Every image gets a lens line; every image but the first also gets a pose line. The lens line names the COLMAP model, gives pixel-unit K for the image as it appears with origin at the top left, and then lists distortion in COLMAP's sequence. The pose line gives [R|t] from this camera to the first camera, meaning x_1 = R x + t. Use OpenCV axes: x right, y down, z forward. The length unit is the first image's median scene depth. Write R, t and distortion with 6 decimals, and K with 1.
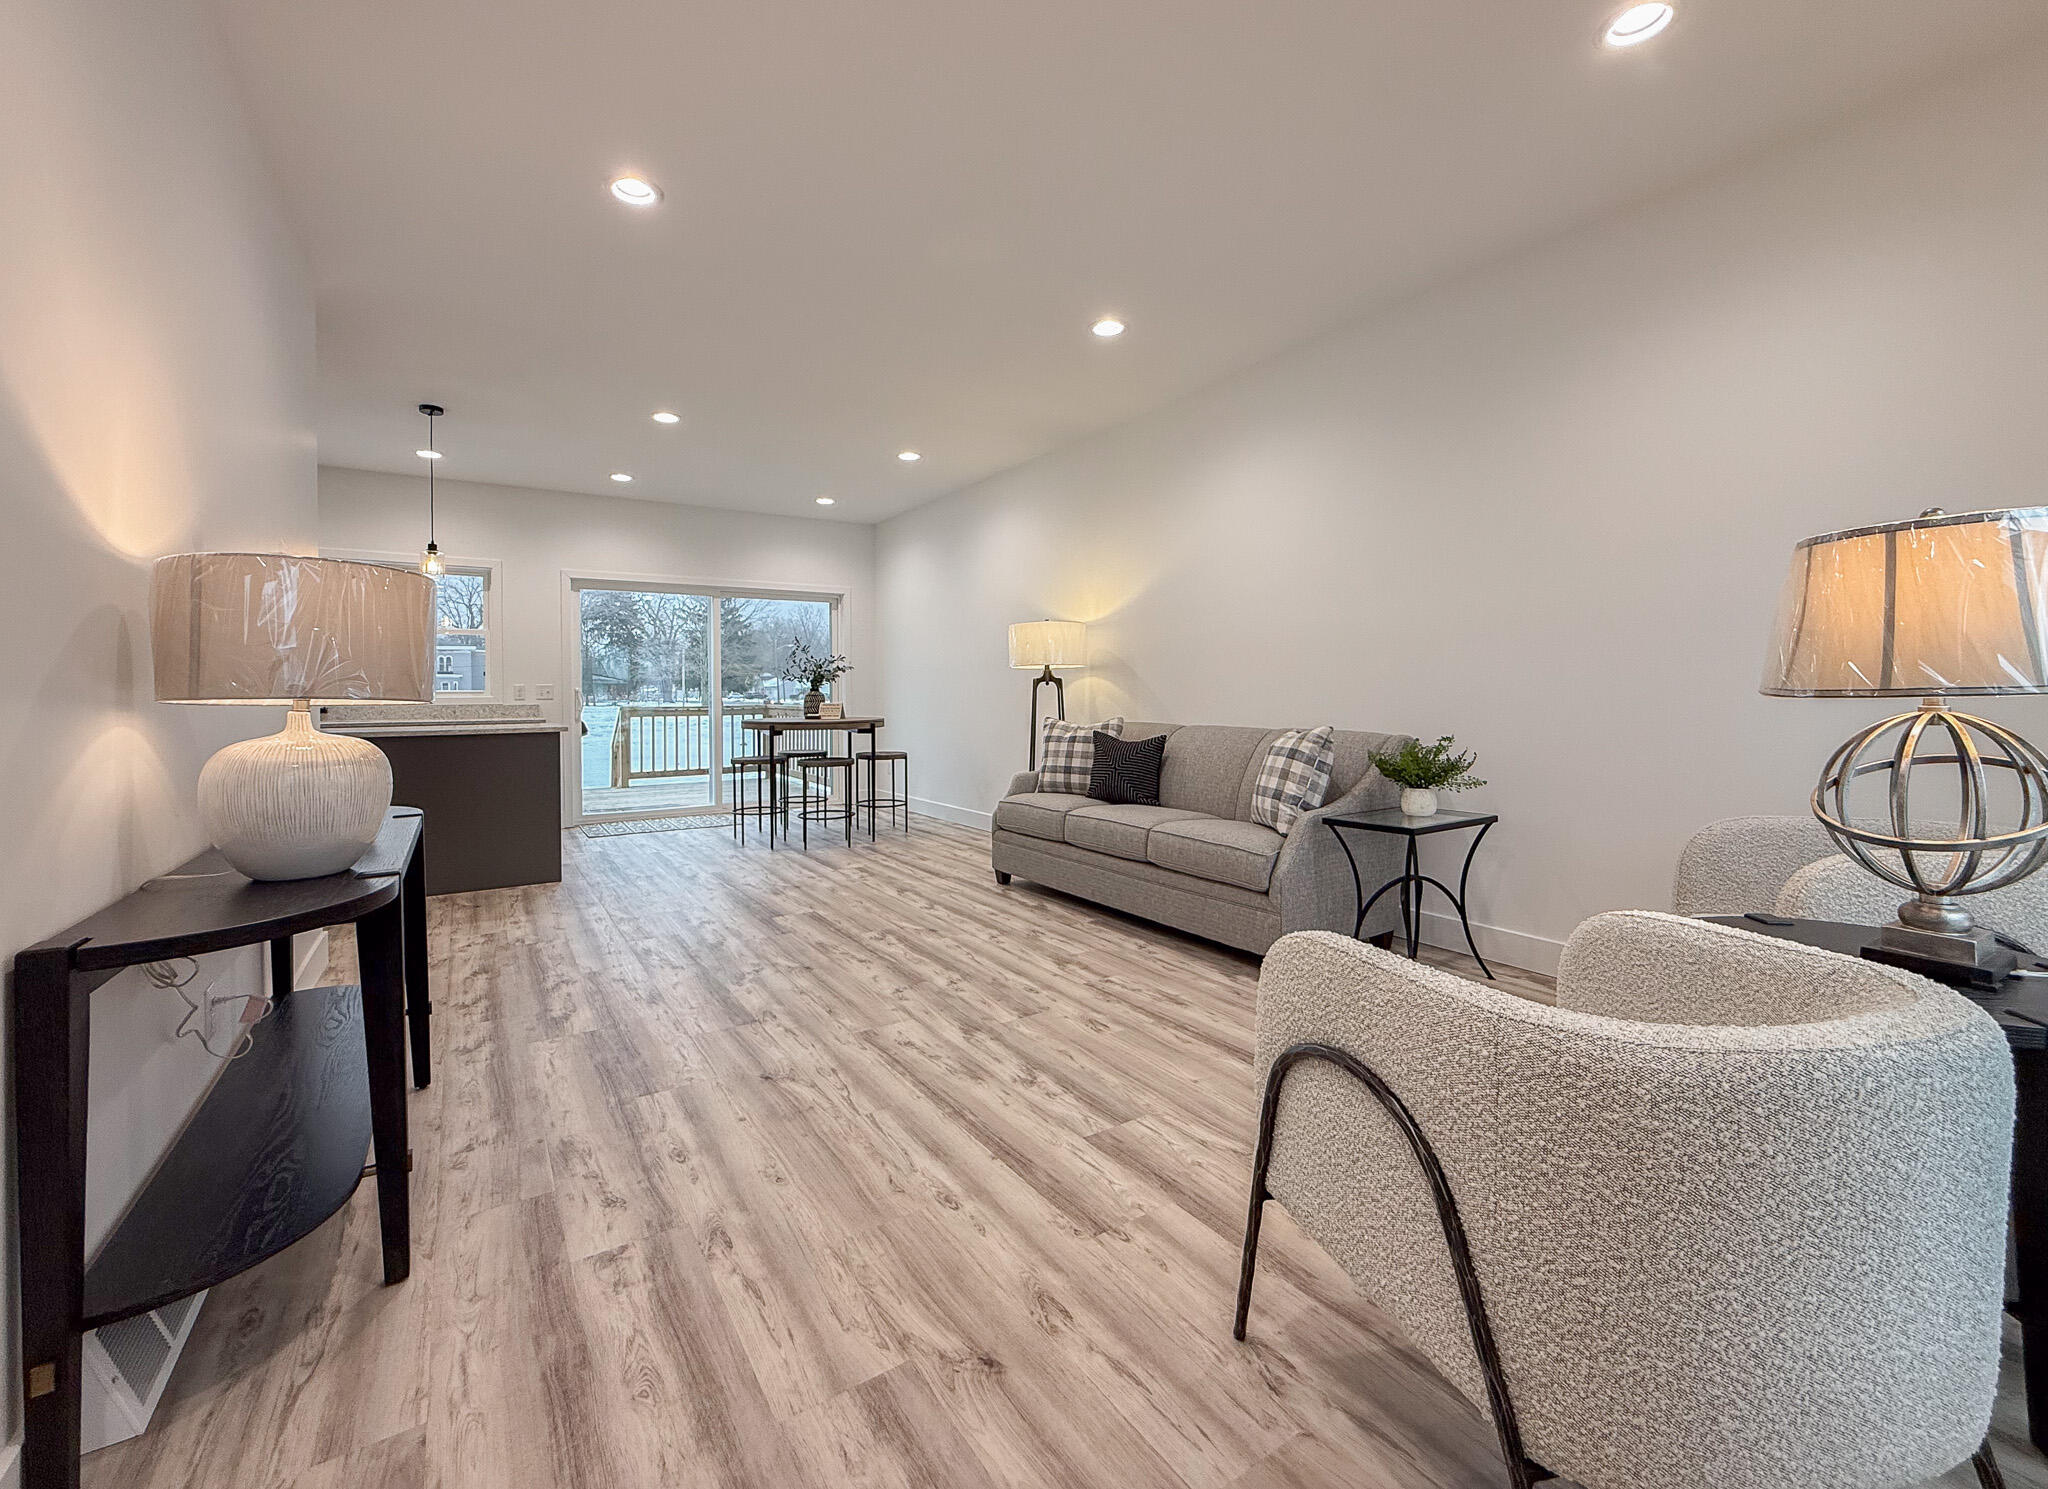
lens RADIAL K [[825.1, 0, 973.9], [0, 825.1, 695.3], [0, 0, 1]] dist [-0.000303, 0.000081]
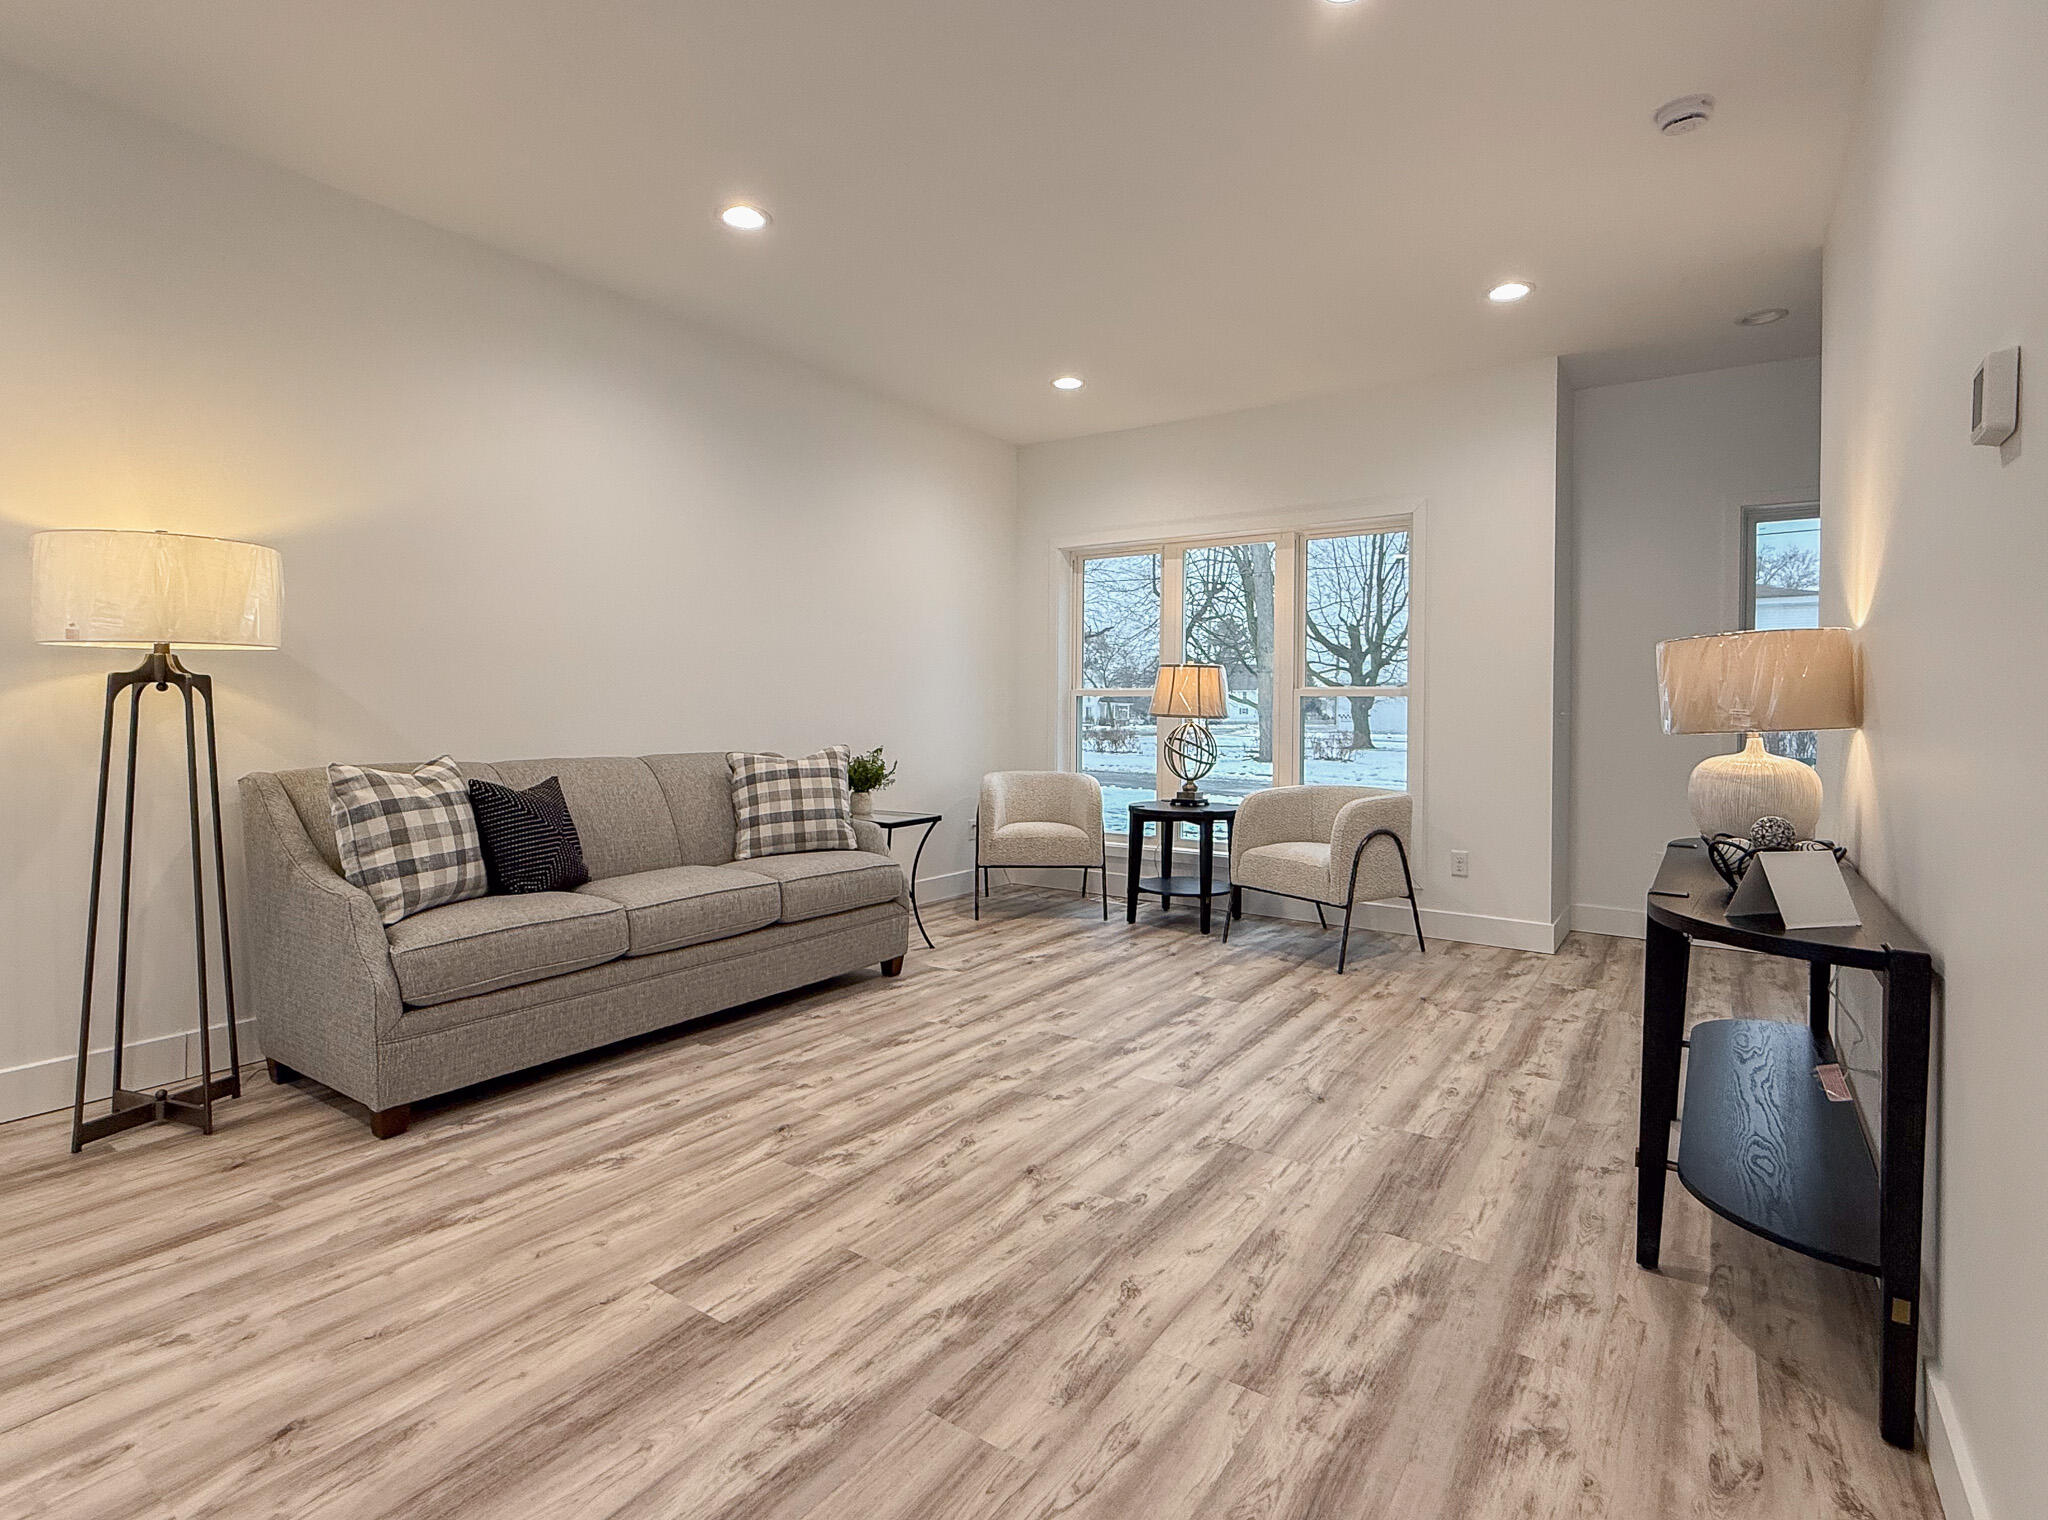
lens RADIAL K [[1001.8, 0, 1038.8], [0, 1001.8, 717.5], [0, 0, 1]] dist [-0.001945, -0.000388]
pose [[-0.410415, -0.007864, 0.911865, -0.934062], [-0.006726, 0.999962, 0.005596, -0.008375], [-0.911874, -0.003837, -0.410452, 1.386716]]
